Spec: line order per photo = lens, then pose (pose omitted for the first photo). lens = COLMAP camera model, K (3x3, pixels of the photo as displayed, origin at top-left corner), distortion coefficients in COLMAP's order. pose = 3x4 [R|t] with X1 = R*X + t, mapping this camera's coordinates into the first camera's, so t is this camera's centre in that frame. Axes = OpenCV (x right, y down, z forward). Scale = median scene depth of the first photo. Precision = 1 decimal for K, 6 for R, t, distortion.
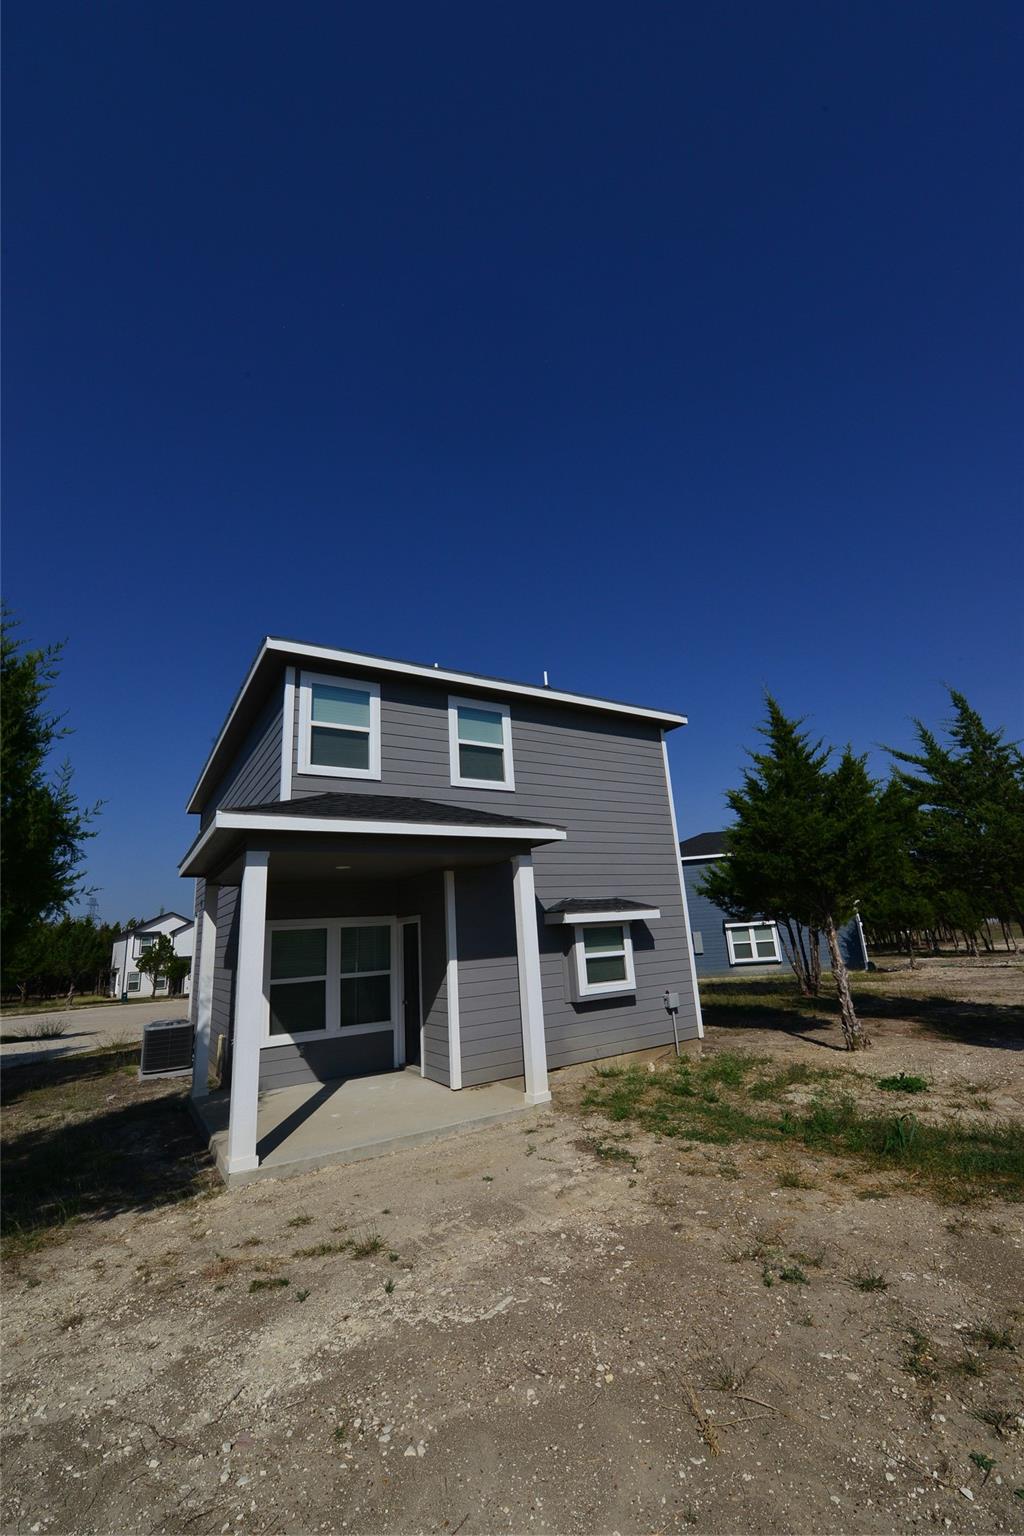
lens RADIAL K [[613.1, 0, 516.8], [0, 613.1, 768.4], [0, 0, 1]] dist [-0.013917, -0.003302]
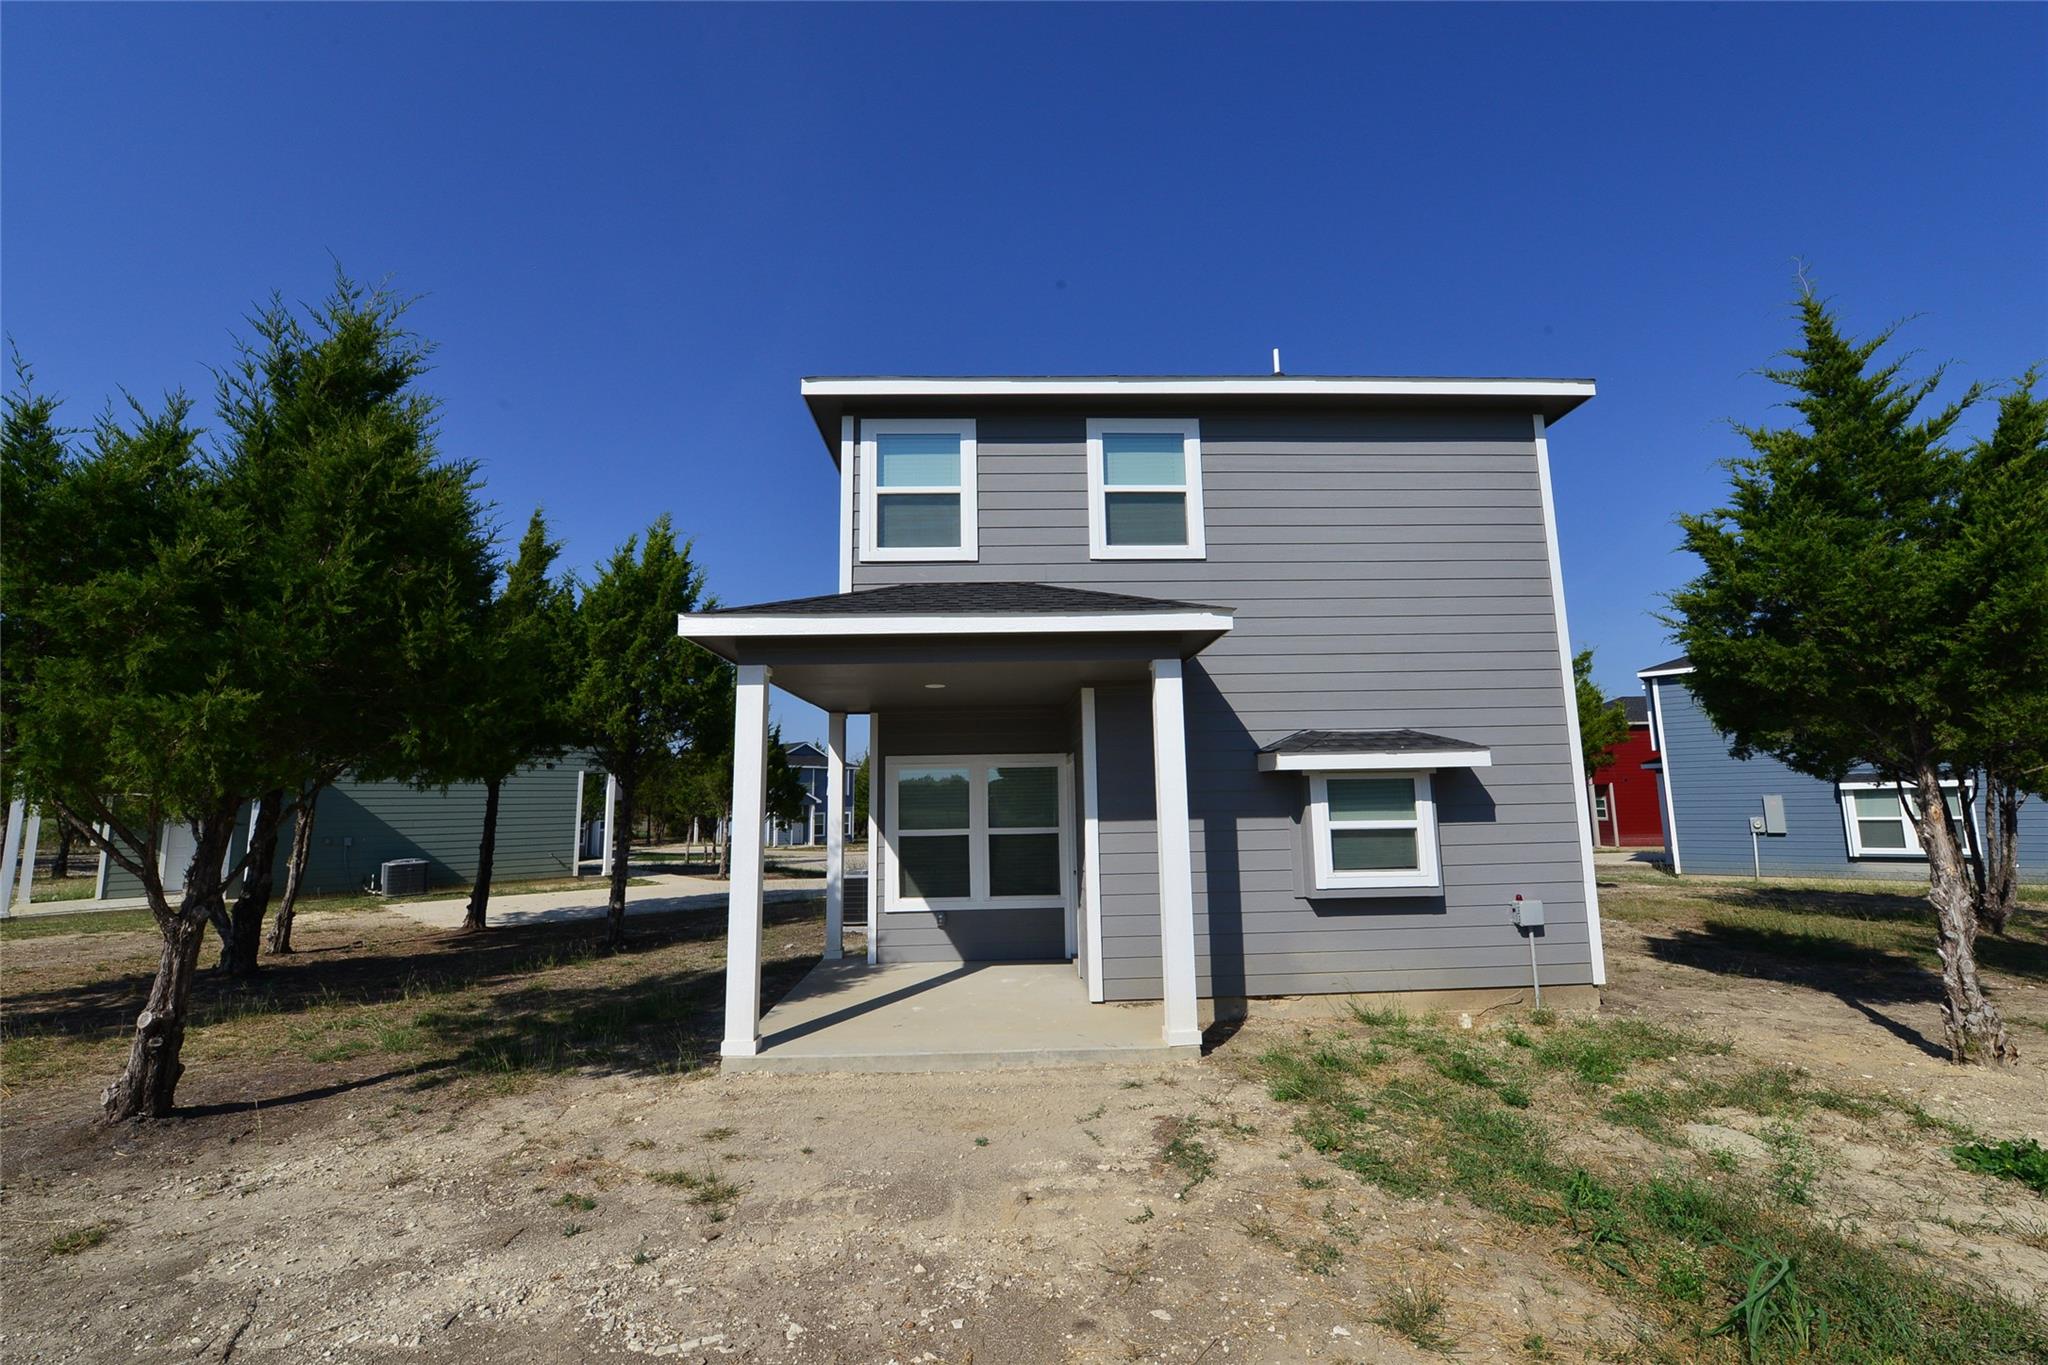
lens RADIAL K [[817.5, 0, 1024.0], [0, 817.5, 685.6], [0, 0, 1]] dist [-0.013917, -0.003302]
pose [[0.863131, -0.023995, -0.504410, 0.274385], [0.098974, 0.987535, 0.122384, 0.049349], [0.495187, -0.155557, 0.854747, 0.209651]]
